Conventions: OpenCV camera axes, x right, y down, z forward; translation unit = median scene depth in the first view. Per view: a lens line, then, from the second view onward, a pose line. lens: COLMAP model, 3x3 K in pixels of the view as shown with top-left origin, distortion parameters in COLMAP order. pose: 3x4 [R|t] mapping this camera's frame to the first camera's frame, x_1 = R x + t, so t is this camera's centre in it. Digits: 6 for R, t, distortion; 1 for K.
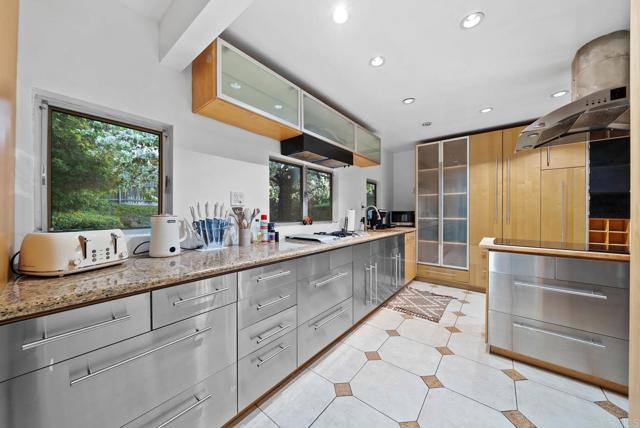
lens RADIAL K [[221.3, 0, 320.0], [0, 221.3, 214.0], [0, 0, 1]] dist [0.000186, -0.000001]
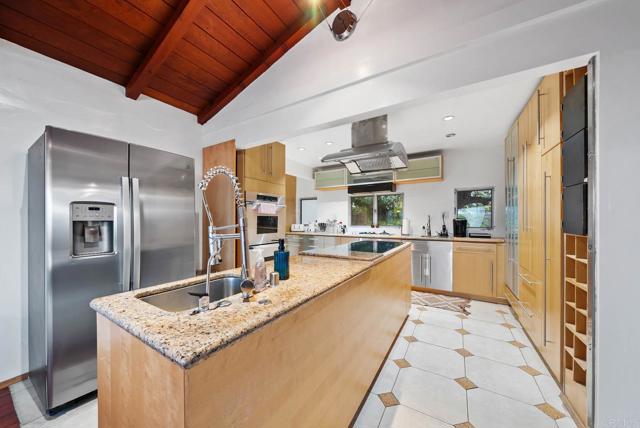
lens RADIAL K [[221.3, 0, 320.0], [0, 221.3, 214.0], [0, 0, 1]] dist [0.000186, -0.000001]
pose [[0.125387, -0.027036, -0.991739, 1.498147], [-0.003504, 0.999610, -0.027694, -0.009415], [0.992102, 0.006947, 0.125244, 0.286210]]
